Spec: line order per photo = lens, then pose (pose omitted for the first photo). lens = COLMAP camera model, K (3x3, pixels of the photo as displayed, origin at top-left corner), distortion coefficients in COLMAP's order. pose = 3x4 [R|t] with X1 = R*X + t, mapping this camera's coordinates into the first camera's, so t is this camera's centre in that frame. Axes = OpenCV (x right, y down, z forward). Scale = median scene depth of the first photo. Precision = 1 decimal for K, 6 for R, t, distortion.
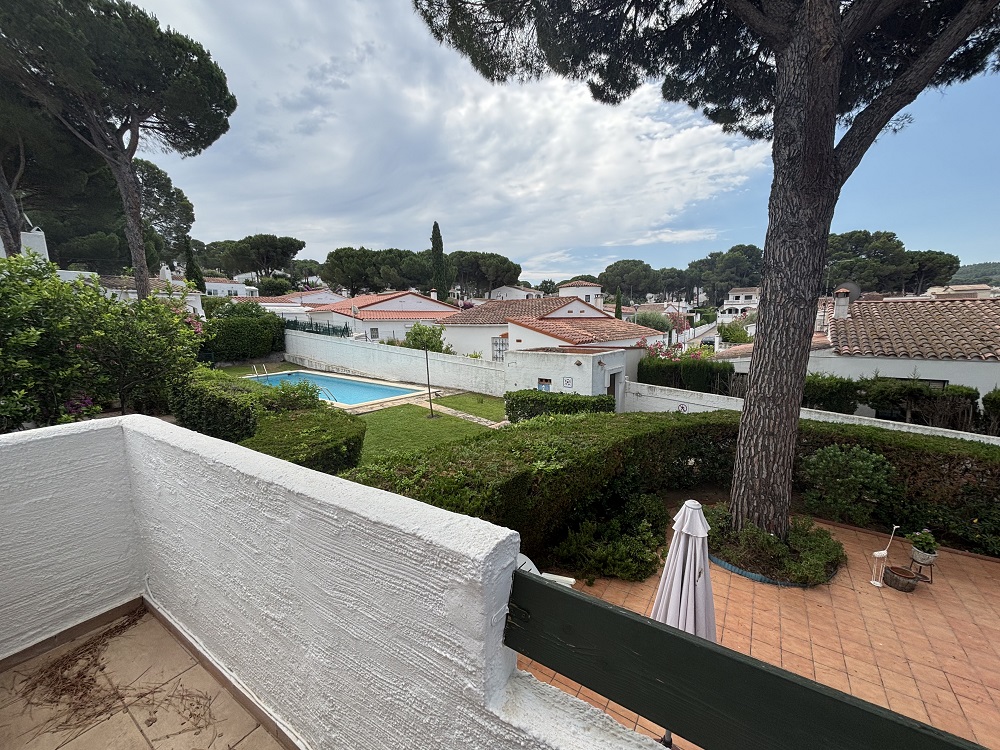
lens RADIAL K [[401.7, 0, 499.6], [0, 401.7, 375.7], [0, 0, 1]] dist [-0.001499, 0.000416]
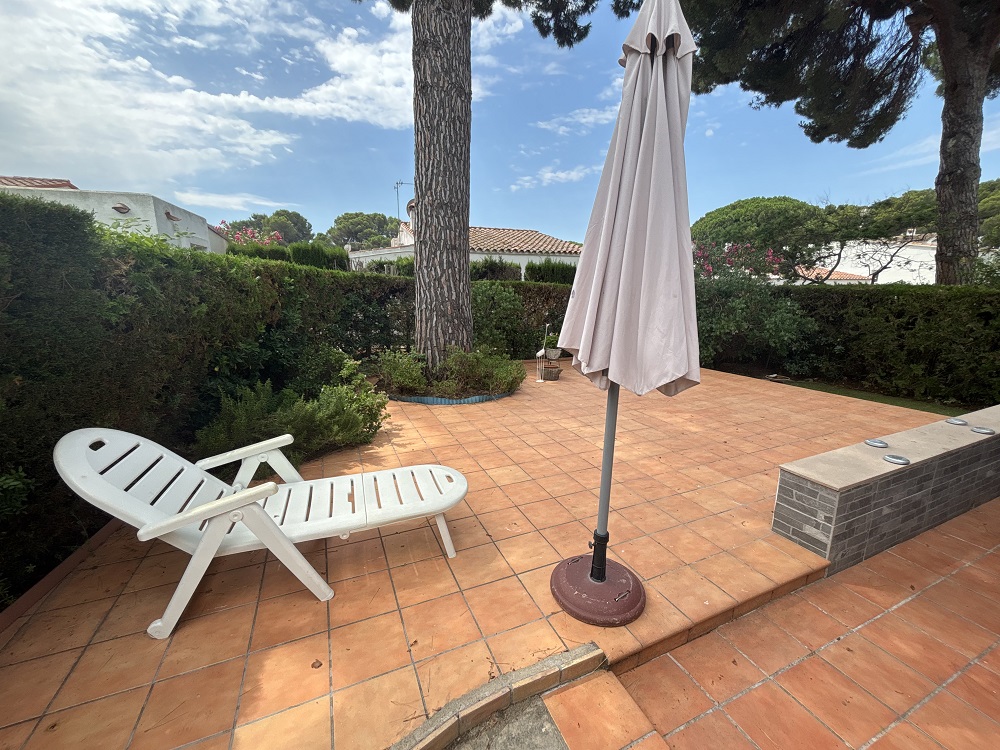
lens RADIAL K [[401.7, 0, 503.3], [0, 401.7, 378.3], [0, 0, 1]] dist [-0.001499, 0.000416]
pose [[0.530212, -0.164847, 0.831685, -0.012147], [0.111030, 0.985970, 0.124644, 0.091998], [-0.840564, 0.026254, 0.541076, 0.122944]]
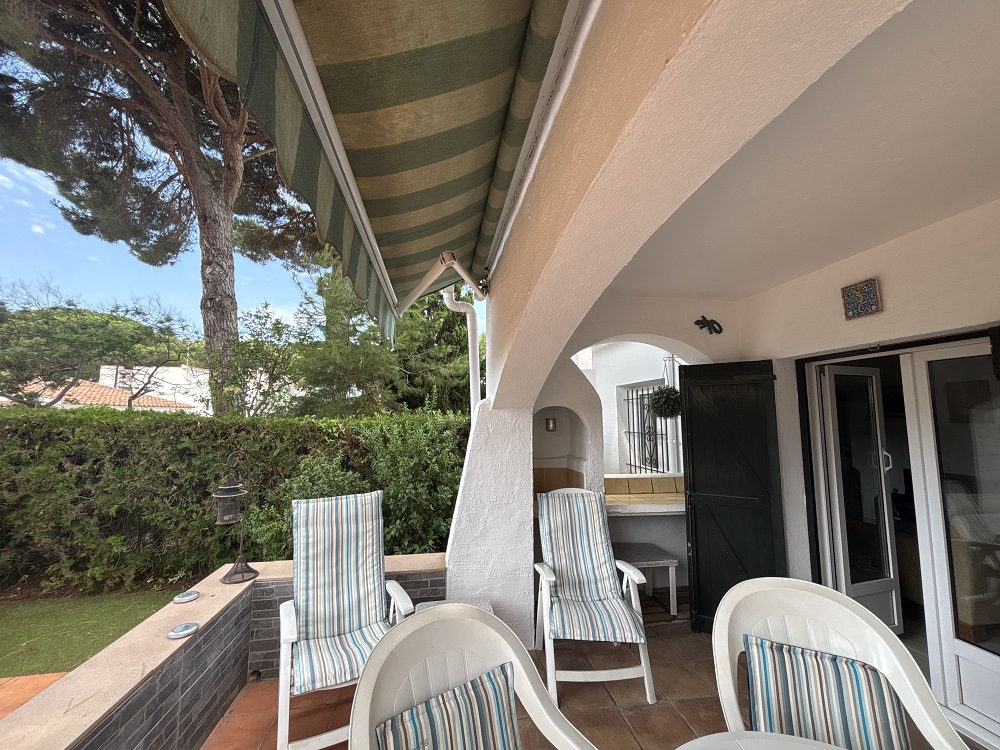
lens RADIAL K [[401.7, 0, 501.7], [0, 401.7, 377.4], [0, 0, 1]] dist [-0.001499, 0.000416]
pose [[-0.682742, 0.091187, 0.724947, 0.139406], [0.117272, 0.992995, -0.014458, 0.104345], [-0.721187, 0.075145, -0.688653, 0.019182]]
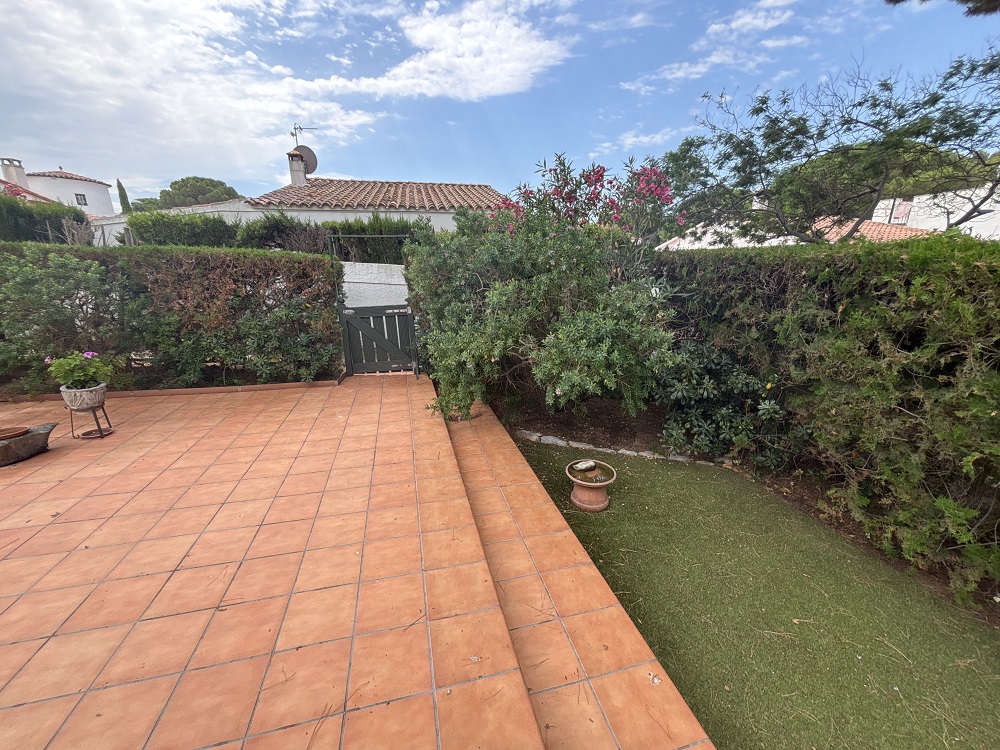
lens RADIAL K [[401.7, 0, 505.6], [0, 401.7, 373.4], [0, 0, 1]] dist [-0.001499, 0.000416]
pose [[0.666872, -0.180674, 0.722938, 0.273151], [0.098777, 0.983033, 0.154560, 0.100199], [-0.738597, -0.031662, 0.673403, 0.040958]]
